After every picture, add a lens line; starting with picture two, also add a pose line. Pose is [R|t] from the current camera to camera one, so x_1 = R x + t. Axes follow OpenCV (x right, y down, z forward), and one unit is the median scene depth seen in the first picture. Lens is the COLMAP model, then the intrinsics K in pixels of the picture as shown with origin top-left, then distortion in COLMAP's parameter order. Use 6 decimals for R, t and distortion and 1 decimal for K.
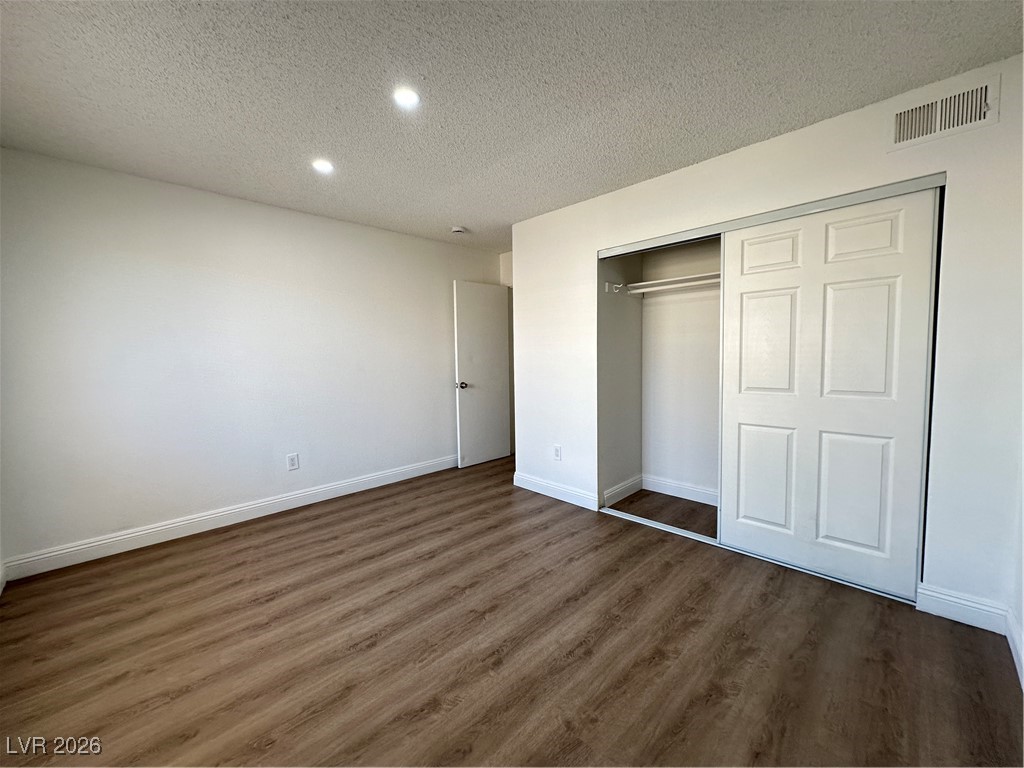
lens RADIAL K [[406.7, 0, 514.0], [0, 406.7, 381.6], [0, 0, 1]] dist [-0.002248, 0.000599]
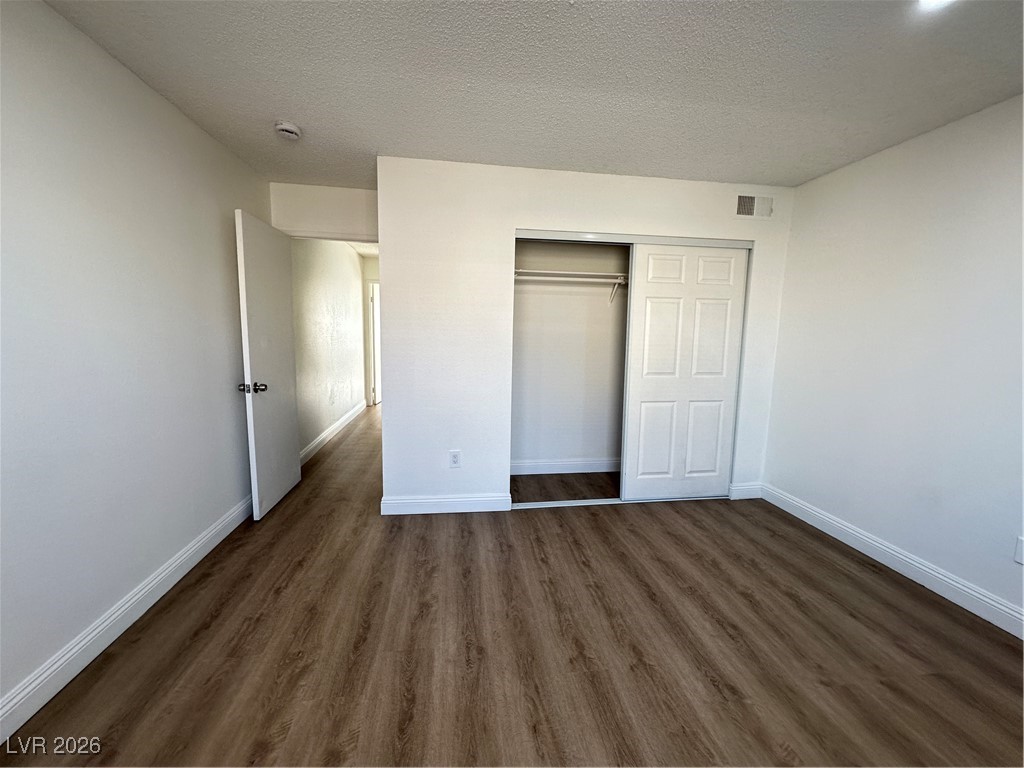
lens RADIAL K [[406.7, 0, 510.9], [0, 406.7, 383.0], [0, 0, 1]] dist [-0.002248, 0.000599]
pose [[0.596789, -0.074974, 0.798888, -0.728226], [0.026030, 0.996910, 0.074113, -0.062213], [-0.801976, -0.023435, 0.596897, 0.613586]]
